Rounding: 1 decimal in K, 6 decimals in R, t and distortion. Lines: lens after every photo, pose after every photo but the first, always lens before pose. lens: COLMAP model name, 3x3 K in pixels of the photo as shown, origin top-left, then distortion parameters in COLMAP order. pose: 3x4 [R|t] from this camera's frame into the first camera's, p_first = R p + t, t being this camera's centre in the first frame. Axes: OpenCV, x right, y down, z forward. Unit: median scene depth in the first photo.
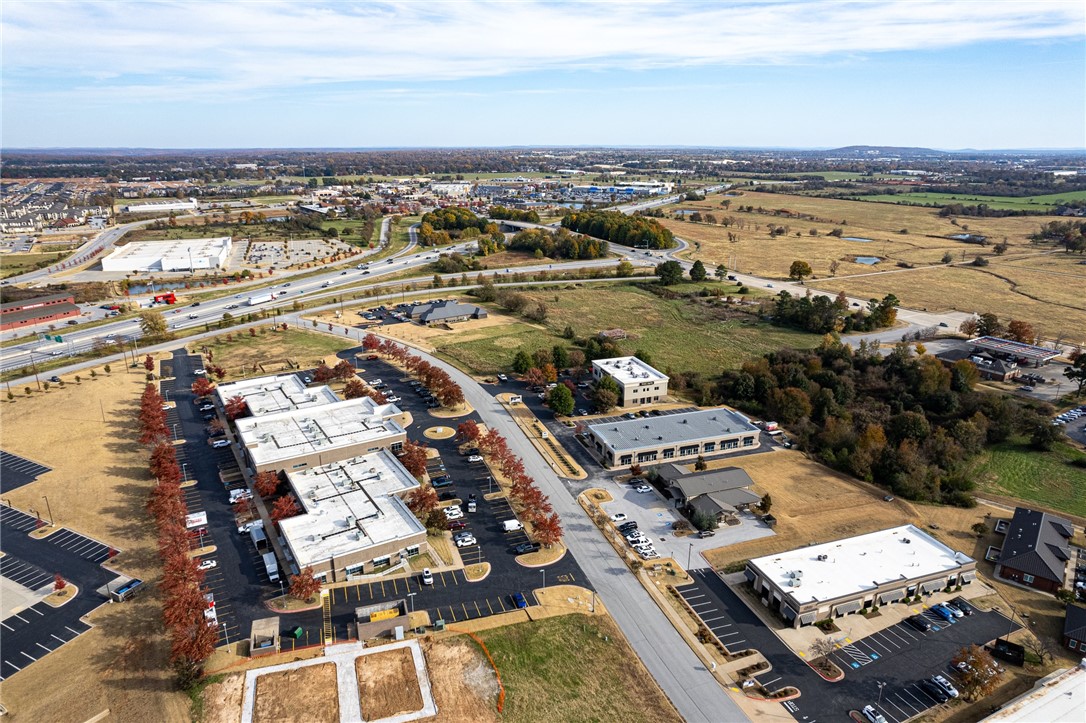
lens RADIAL K [[693.2, 0, 544.1], [0, 693.2, 356.6], [0, 0, 1]] dist [-0.076539, 0.069877]
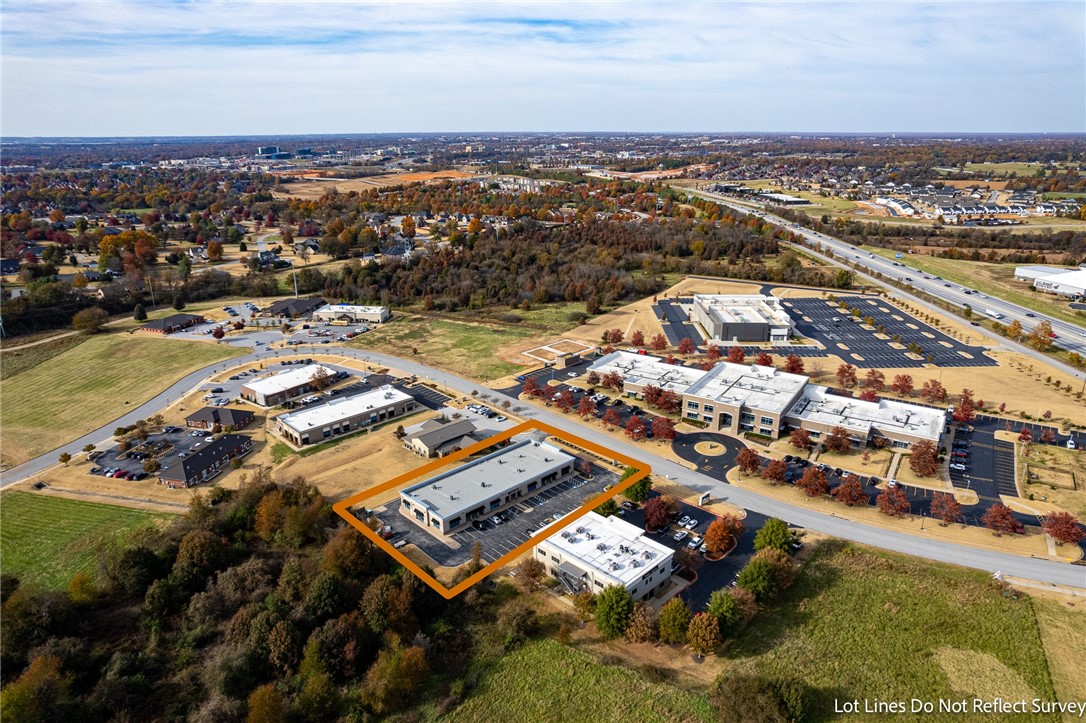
lens RADIAL K [[692.6, 0, 543.0], [0, 692.6, 361.5], [0, 0, 1]] dist [-0.073595, 0.065951]
pose [[-0.902828, 0.138596, -0.407054, 0.270513], [-0.123282, 0.823465, 0.553812, -0.305857], [0.411951, 0.550179, -0.726360, 0.907026]]
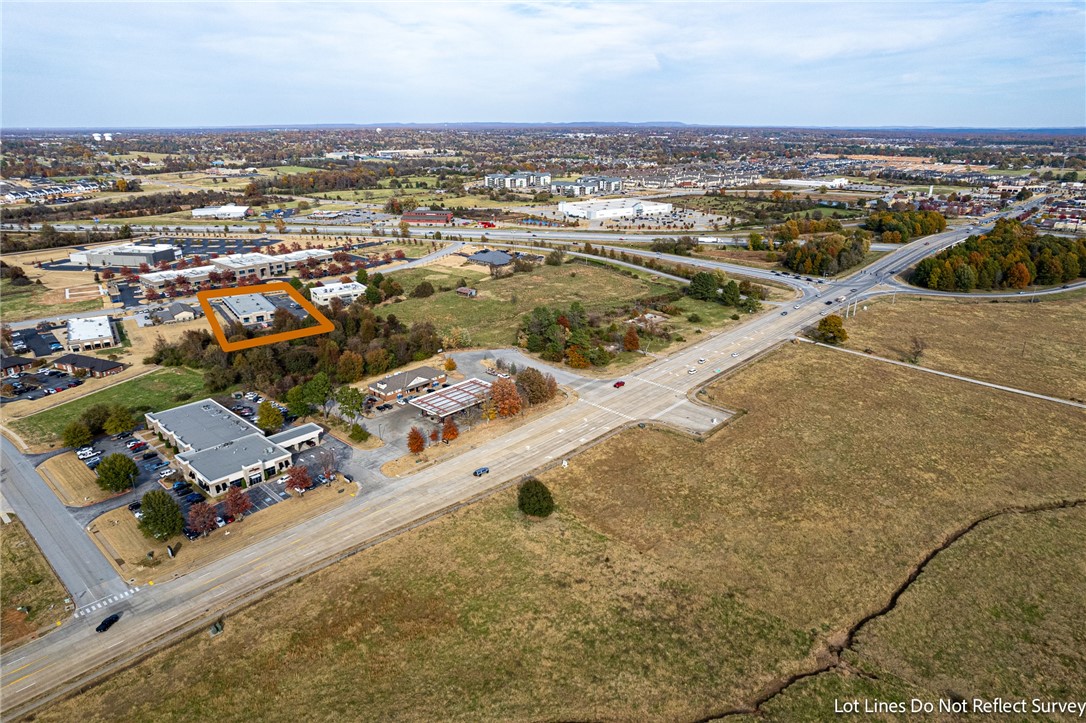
lens RADIAL K [[693.2, 0, 544.1], [0, 693.2, 356.6], [0, 0, 1]] dist [-0.076539, 0.069877]
pose [[0.272300, 0.307584, -0.911726, 1.152046], [-0.279292, 0.932003, 0.231010, -0.218981], [0.920787, 0.191734, 0.339690, 0.630102]]
